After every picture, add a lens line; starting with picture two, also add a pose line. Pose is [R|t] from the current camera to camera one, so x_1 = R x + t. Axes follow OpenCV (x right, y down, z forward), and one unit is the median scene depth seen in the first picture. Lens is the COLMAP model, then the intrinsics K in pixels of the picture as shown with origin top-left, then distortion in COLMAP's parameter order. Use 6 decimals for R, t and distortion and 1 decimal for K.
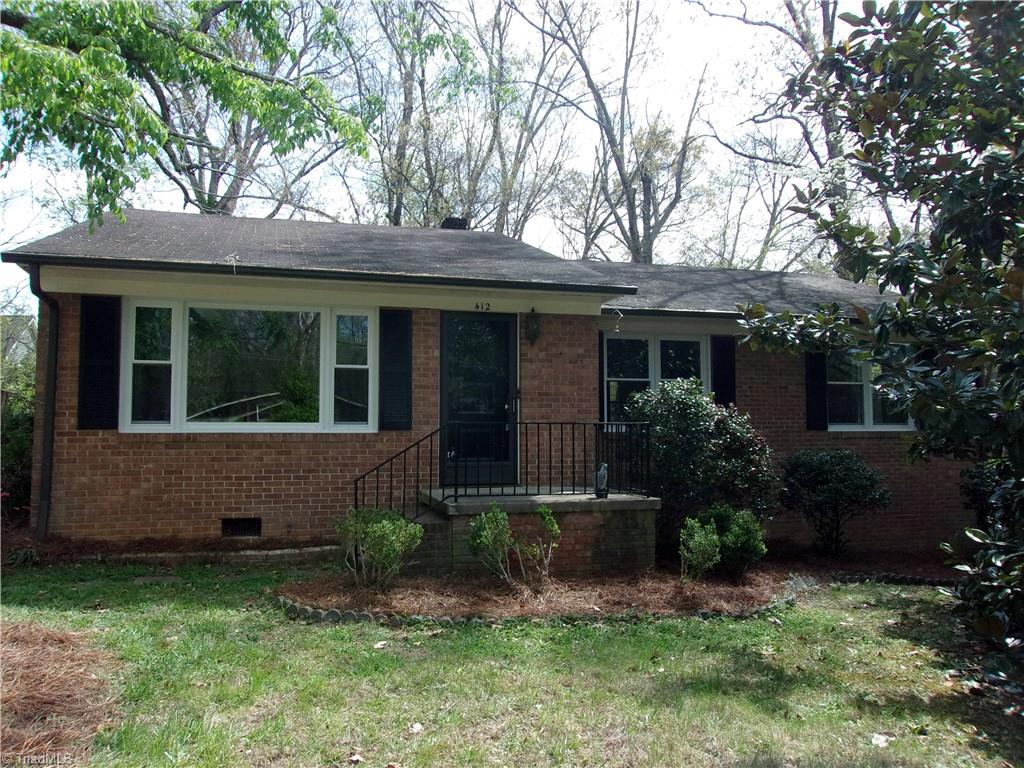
lens RADIAL K [[806.8, 0, 507.1], [0, 806.8, 387.3], [0, 0, 1]] dist [0.002211, 0.005713]
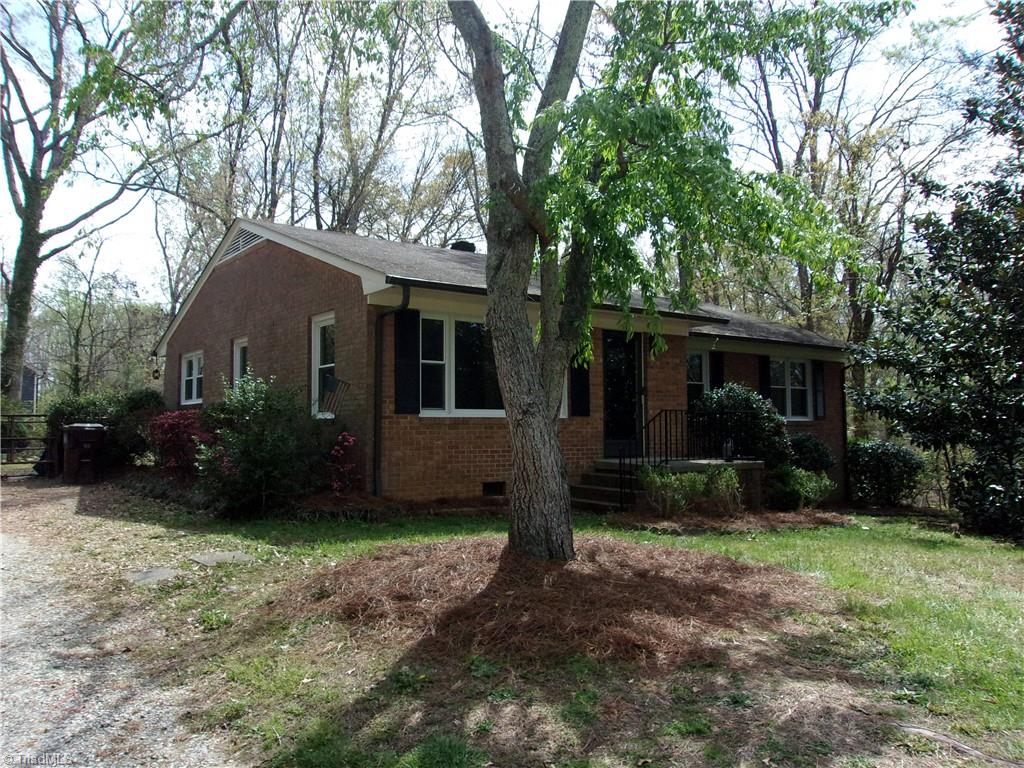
lens RADIAL K [[806.8, 0, 507.1], [0, 806.8, 387.3], [0, 0, 1]] dist [0.002211, 0.005713]
pose [[0.937773, 0.020610, 0.346636, -0.773681], [-0.027717, 0.999495, 0.015555, -0.014664], [-0.346140, -0.024195, 0.937871, -0.248314]]
